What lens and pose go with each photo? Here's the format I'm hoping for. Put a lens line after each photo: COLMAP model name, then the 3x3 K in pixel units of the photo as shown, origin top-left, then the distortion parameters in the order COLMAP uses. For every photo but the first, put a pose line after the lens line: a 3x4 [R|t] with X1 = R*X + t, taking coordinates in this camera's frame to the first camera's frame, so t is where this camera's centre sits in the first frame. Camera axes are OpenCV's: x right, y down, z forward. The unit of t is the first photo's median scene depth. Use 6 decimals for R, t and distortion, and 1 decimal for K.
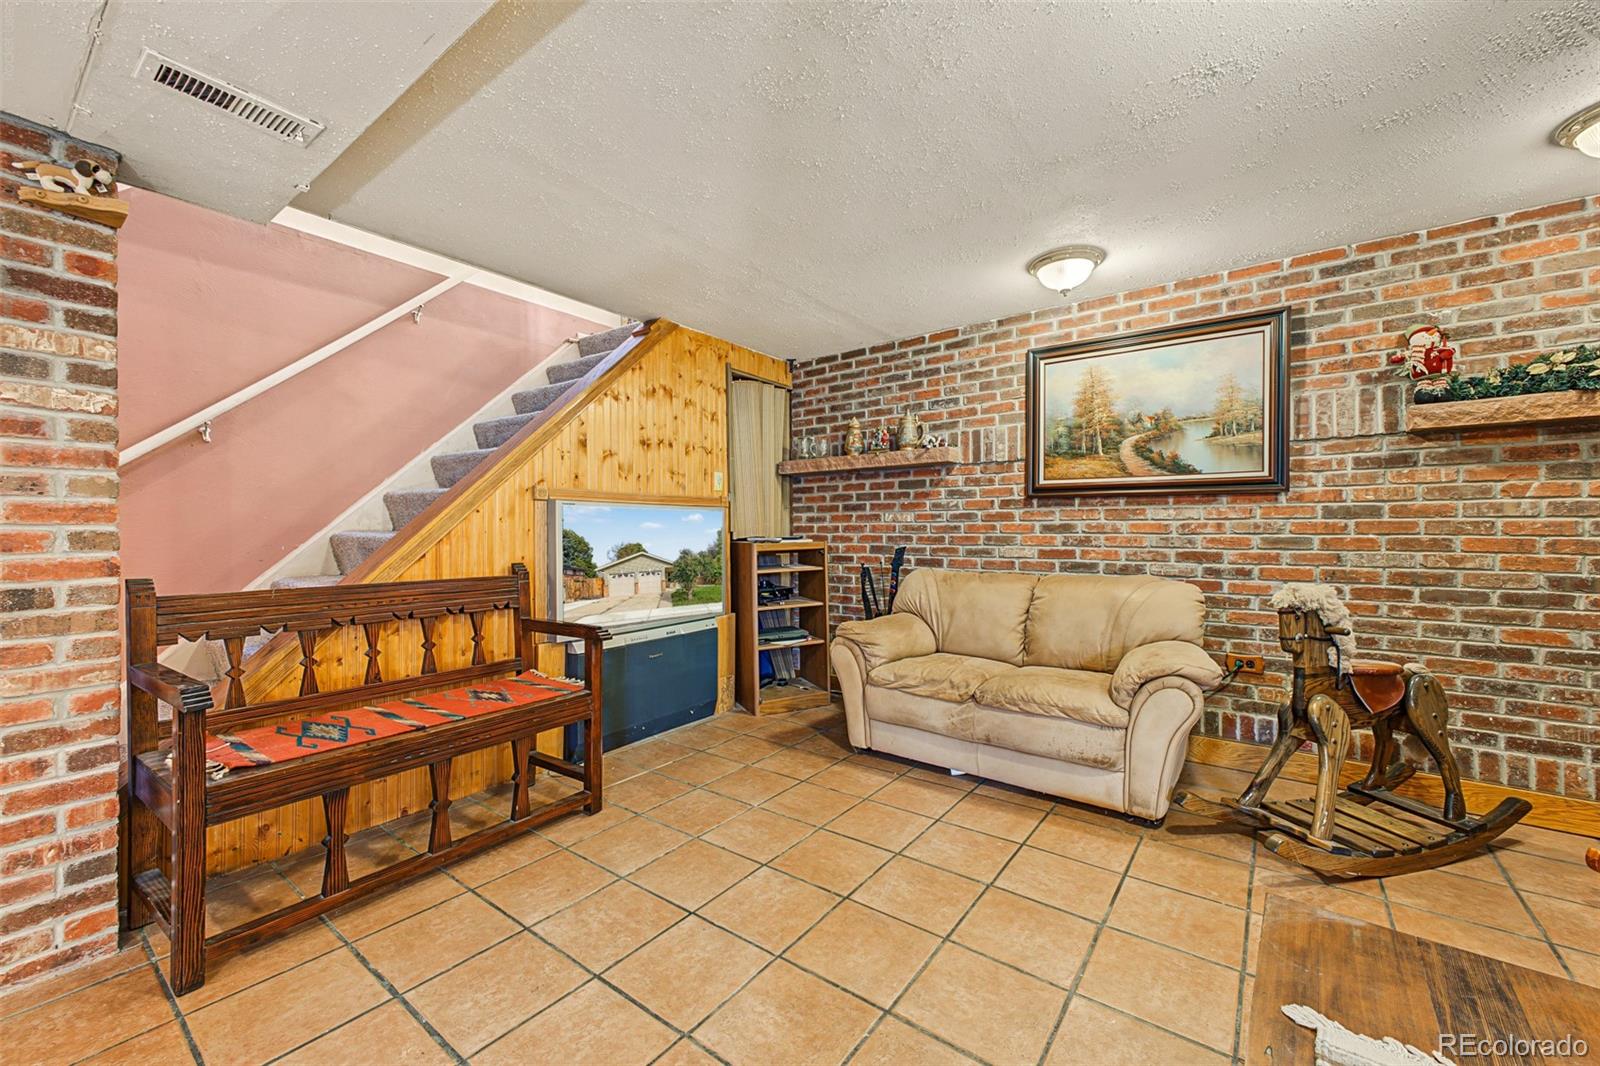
lens RADIAL K [[631.2, 0, 796.8], [0, 631.2, 528.5], [0, 0, 1]] dist [0.021926, -0.005443]
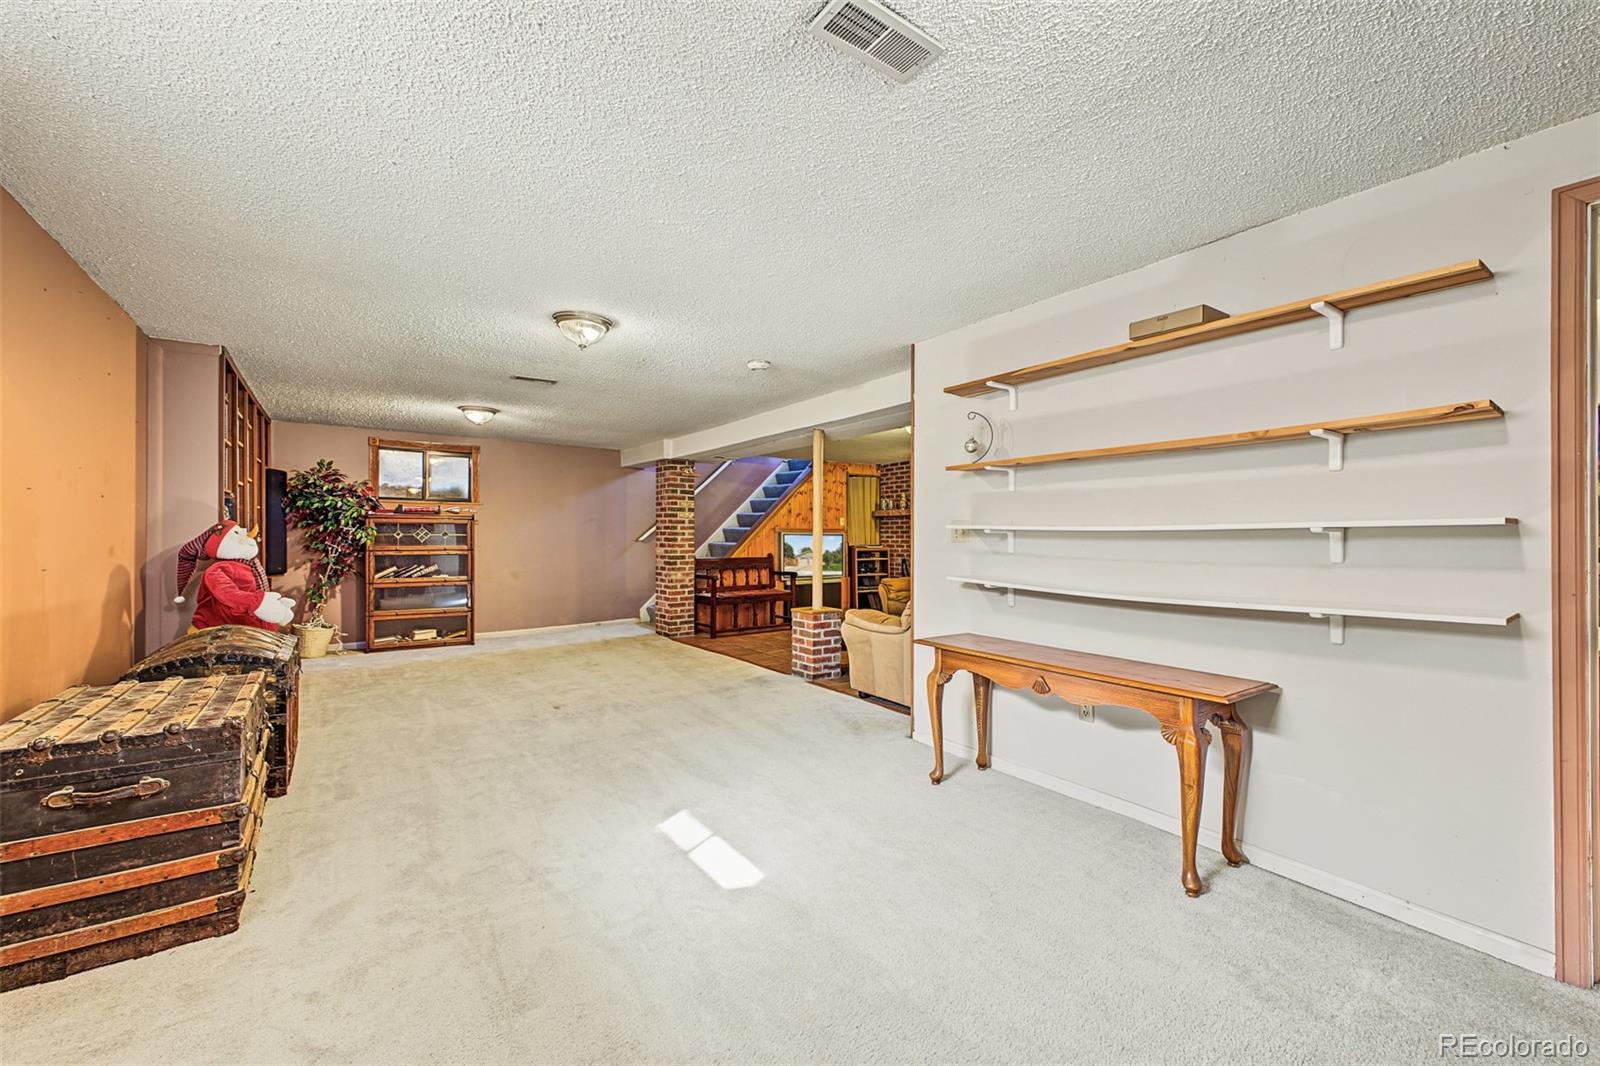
lens RADIAL K [[631.2, 0, 799.8], [0, 631.2, 531.7], [0, 0, 1]] dist [0.021926, -0.005443]
pose [[0.950769, 0.001916, -0.309894, 0.558497], [-0.002113, 0.999998, -0.000302, -0.042347], [0.309893, 0.000942, 0.950771, -1.612943]]
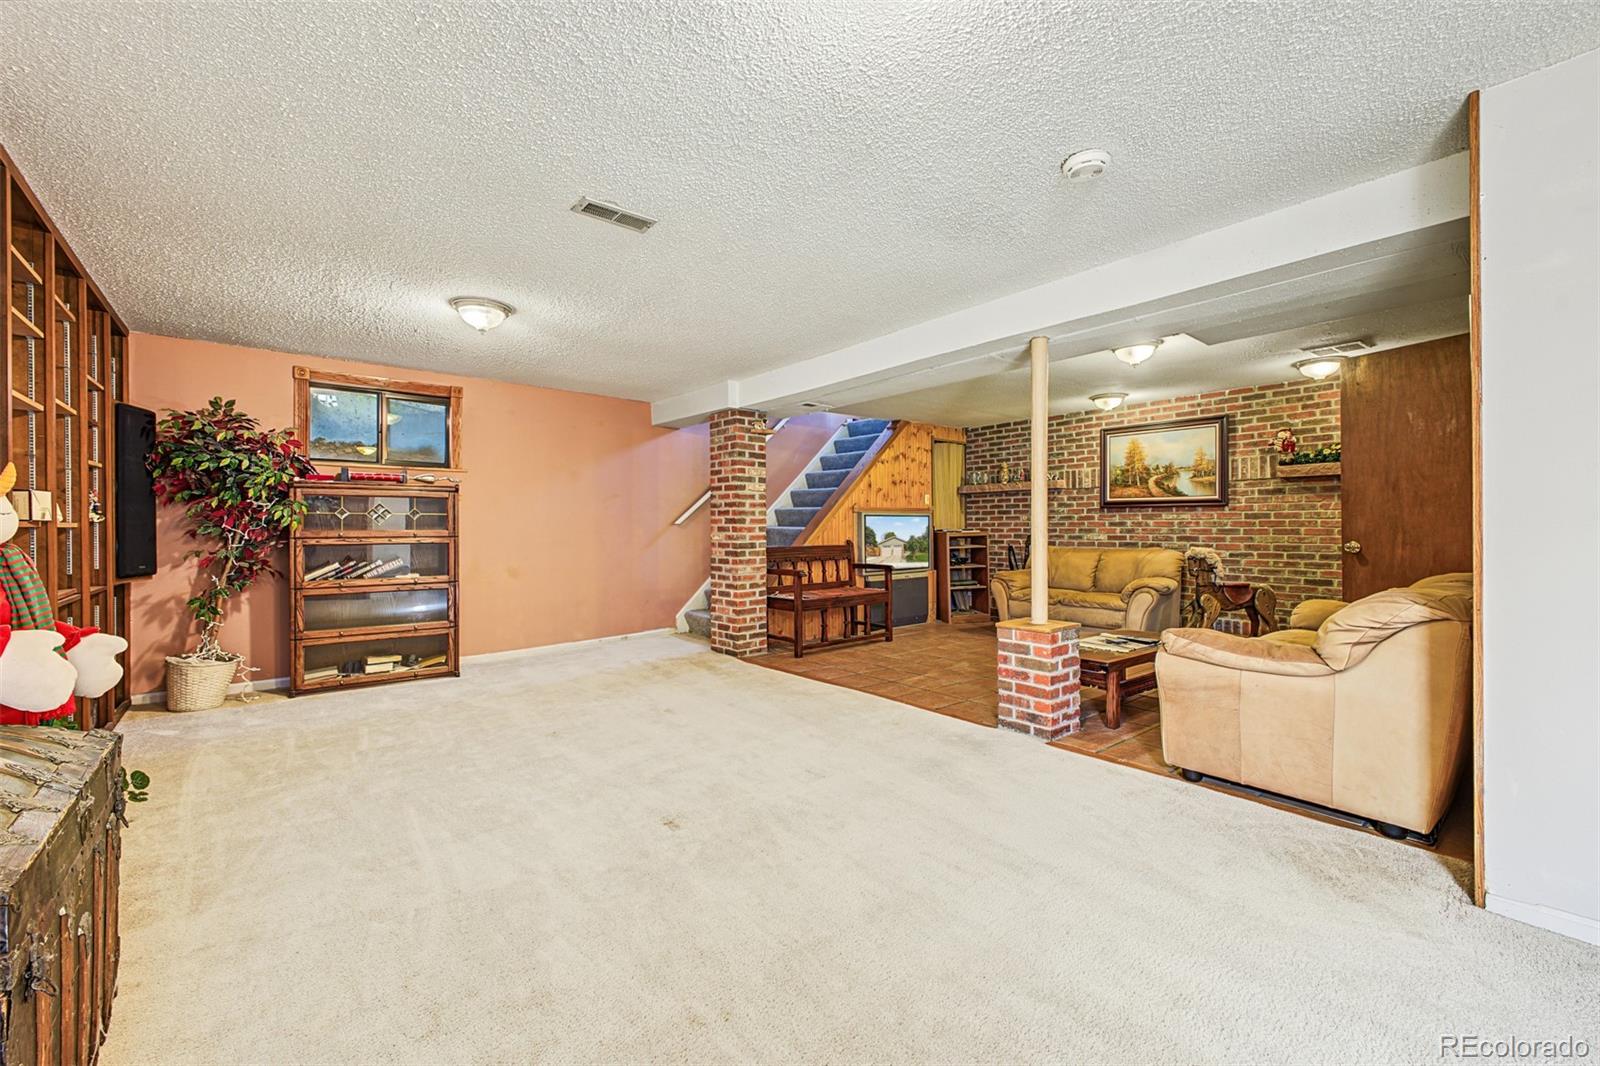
lens RADIAL K [[631.2, 0, 793.6], [0, 631.2, 523.4], [0, 0, 1]] dist [0.021926, -0.005443]
pose [[0.970369, -0.003304, -0.241606, -0.069368], [0.003406, 0.999994, 0.000005, -0.005357], [0.241605, -0.000828, 0.970374, -1.130448]]
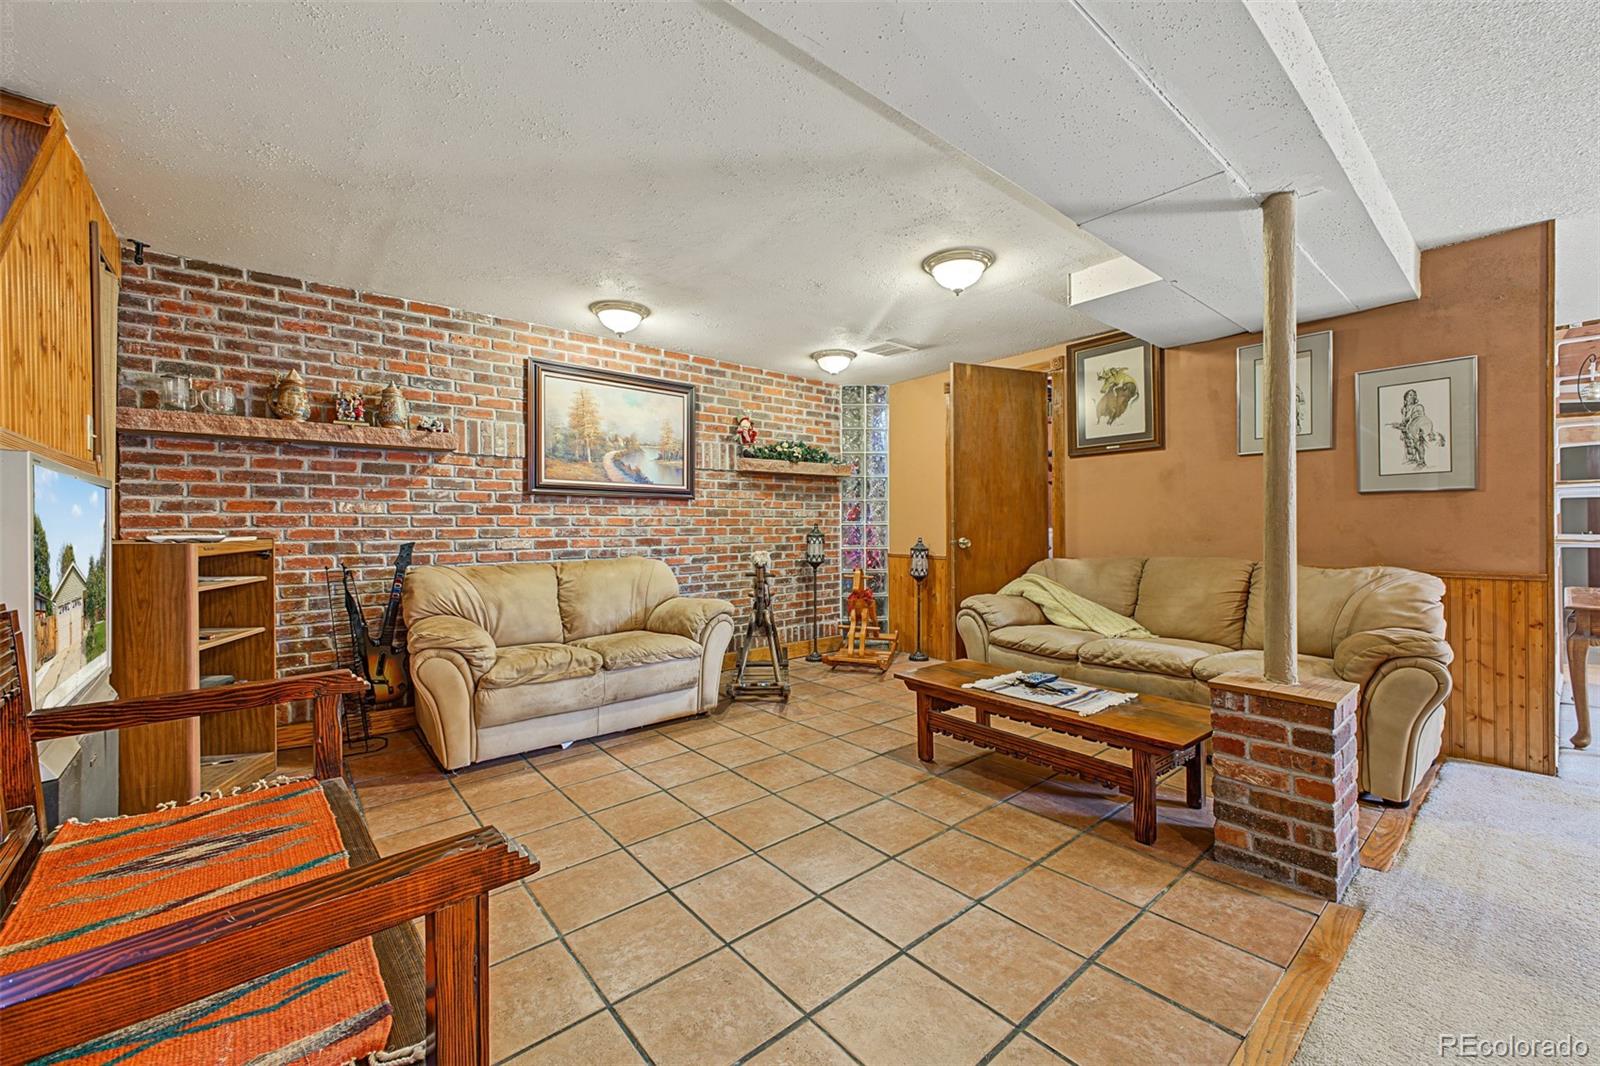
lens RADIAL K [[631.2, 0, 803.0], [0, 631.2, 530.9], [0, 0, 1]] dist [0.021926, -0.005443]
pose [[0.220621, -0.006436, 0.975338, -0.645827], [0.002546, 0.999979, 0.006022, 0.011303], [-0.975356, 0.001154, 0.220633, 0.326971]]
